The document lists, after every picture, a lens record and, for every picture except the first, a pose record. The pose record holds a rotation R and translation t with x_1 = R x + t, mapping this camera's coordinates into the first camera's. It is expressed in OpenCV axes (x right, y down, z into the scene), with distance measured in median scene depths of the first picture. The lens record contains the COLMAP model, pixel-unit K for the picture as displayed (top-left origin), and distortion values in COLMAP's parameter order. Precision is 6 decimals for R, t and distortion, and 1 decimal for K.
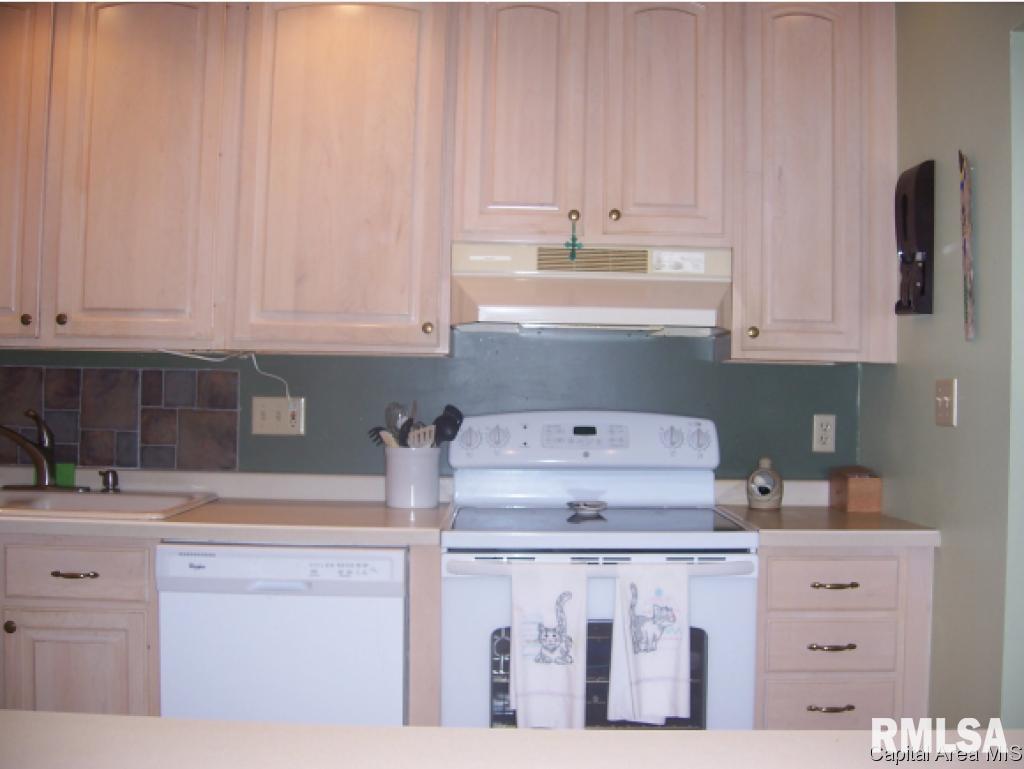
lens RADIAL K [[1078.3, 0, 519.2], [0, 1078.3, 384.0], [0, 0, 1]] dist [-0.128790, 0.000000]
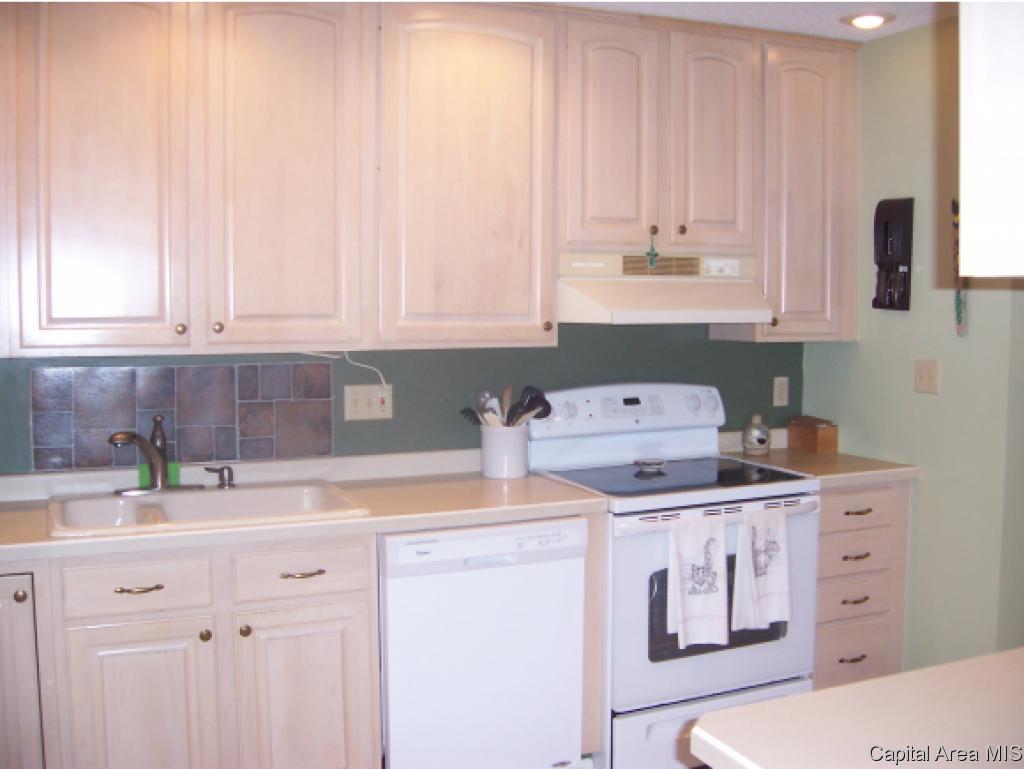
lens RADIAL K [[1078.3, 0, 528.7], [0, 1078.3, 381.2], [0, 0, 1]] dist [-0.128790, 0.000000]
pose [[0.915212, -0.049172, 0.399962, -0.566260], [0.013464, 0.995704, 0.091605, -0.098635], [-0.402748, -0.078453, 0.911942, -0.064218]]
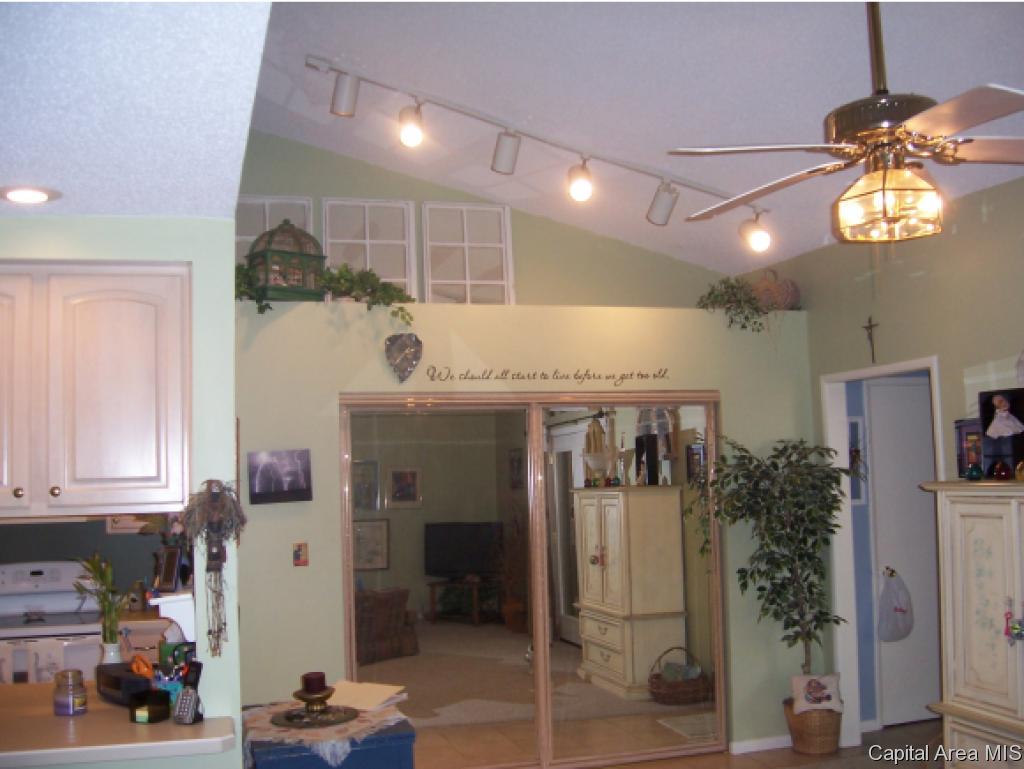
lens RADIAL K [[1078.3, 0, 519.4], [0, 1078.3, 386.0], [0, 0, 1]] dist [-0.128790, 0.000000]
pose [[0.958104, -0.026274, 0.285214, 0.376972], [0.046081, 0.996952, -0.062957, -0.135440], [-0.282690, 0.073462, 0.956394, -1.047671]]
